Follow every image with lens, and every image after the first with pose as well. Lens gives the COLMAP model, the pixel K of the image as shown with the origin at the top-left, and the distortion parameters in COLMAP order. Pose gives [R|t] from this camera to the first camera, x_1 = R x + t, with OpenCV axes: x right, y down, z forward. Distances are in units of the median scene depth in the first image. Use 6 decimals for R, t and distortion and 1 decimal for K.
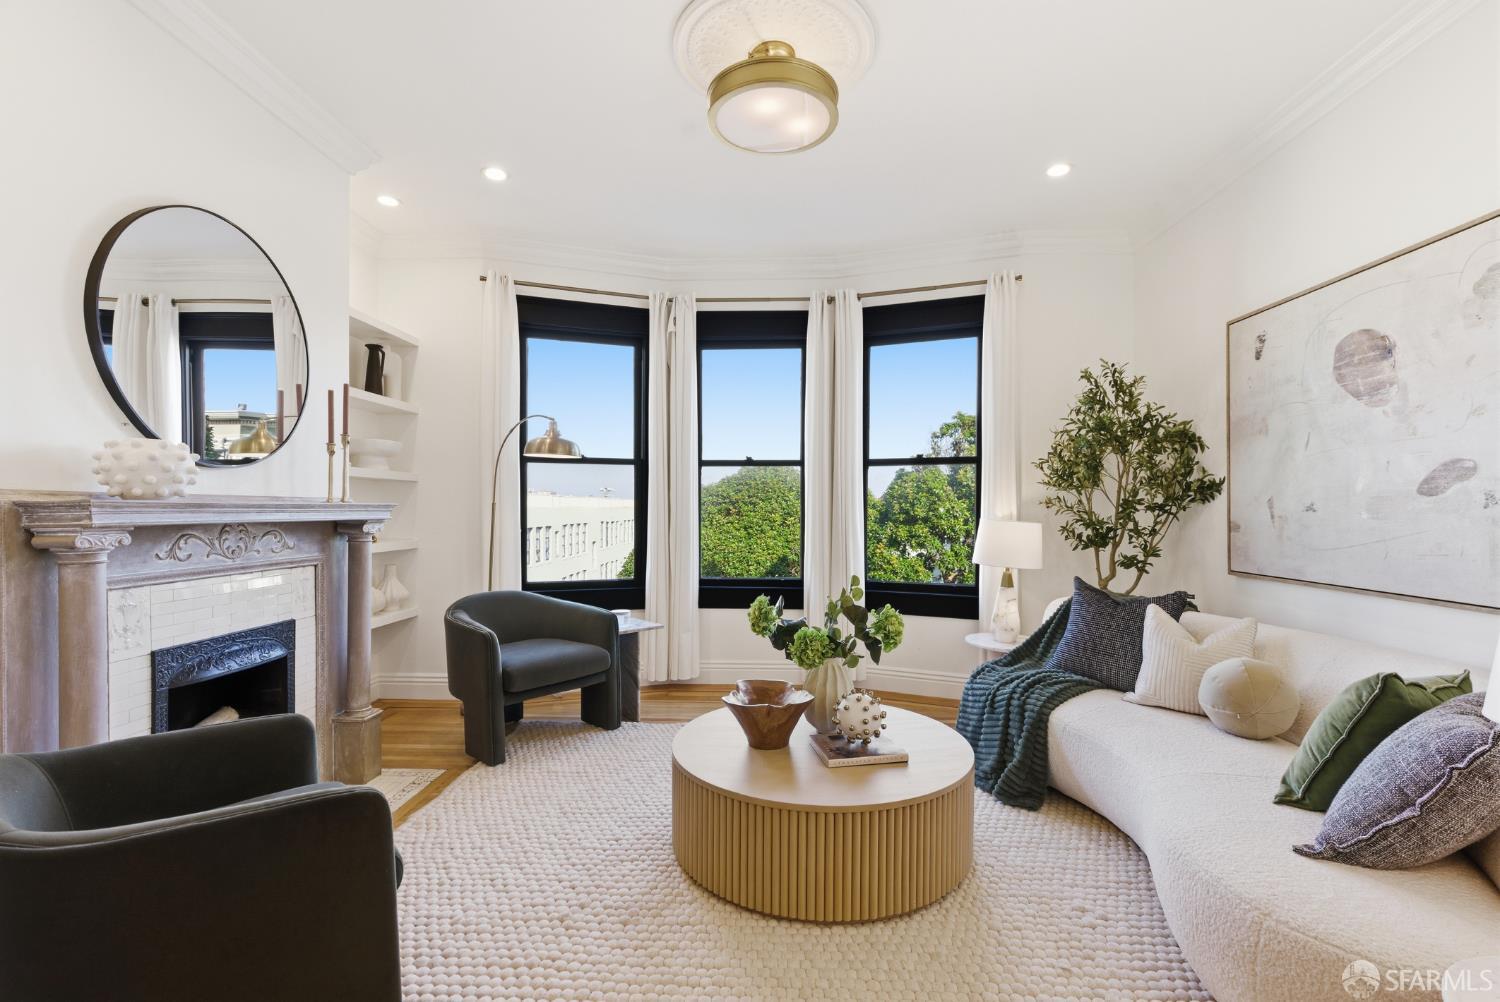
lens RADIAL K [[683.5, 0, 754.4], [0, 683.5, 508.8], [0, 0, 1]] dist [0.001685, -0.000864]
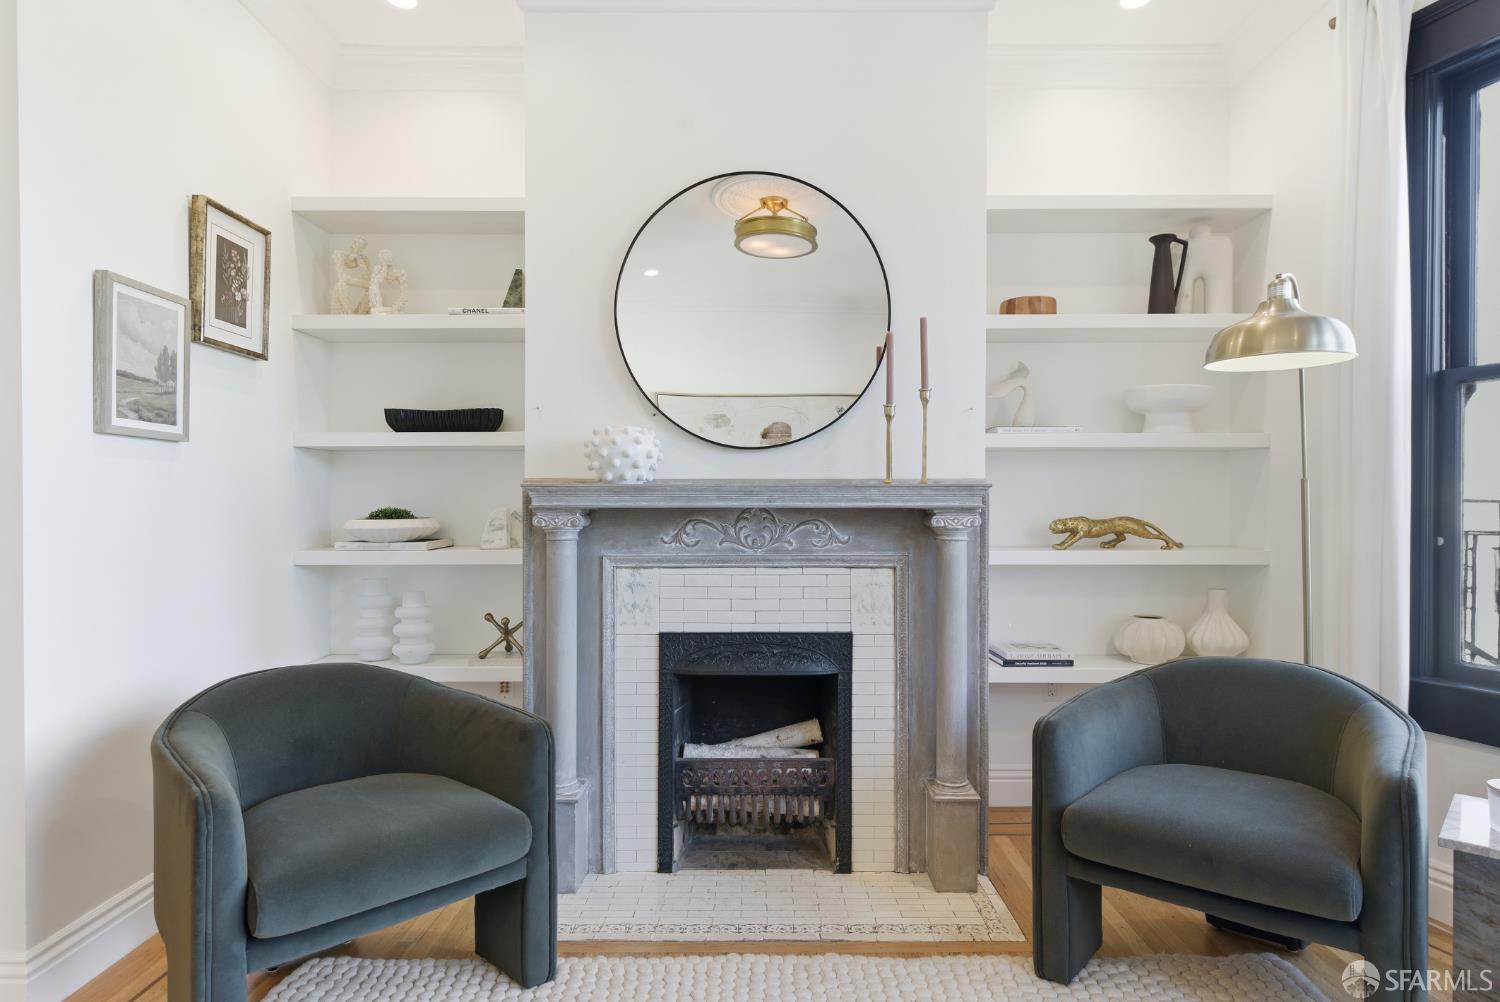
lens RADIAL K [[827.3, 0, 752.5], [0, 827.3, 500.4], [0, 0, 1]] dist [0.008013, -0.004983]
pose [[0.028523, -0.010670, -0.999536, 0.306126], [0.001584, 0.999942, -0.010629, 0.020011], [0.999592, -0.001281, 0.028538, 0.923815]]
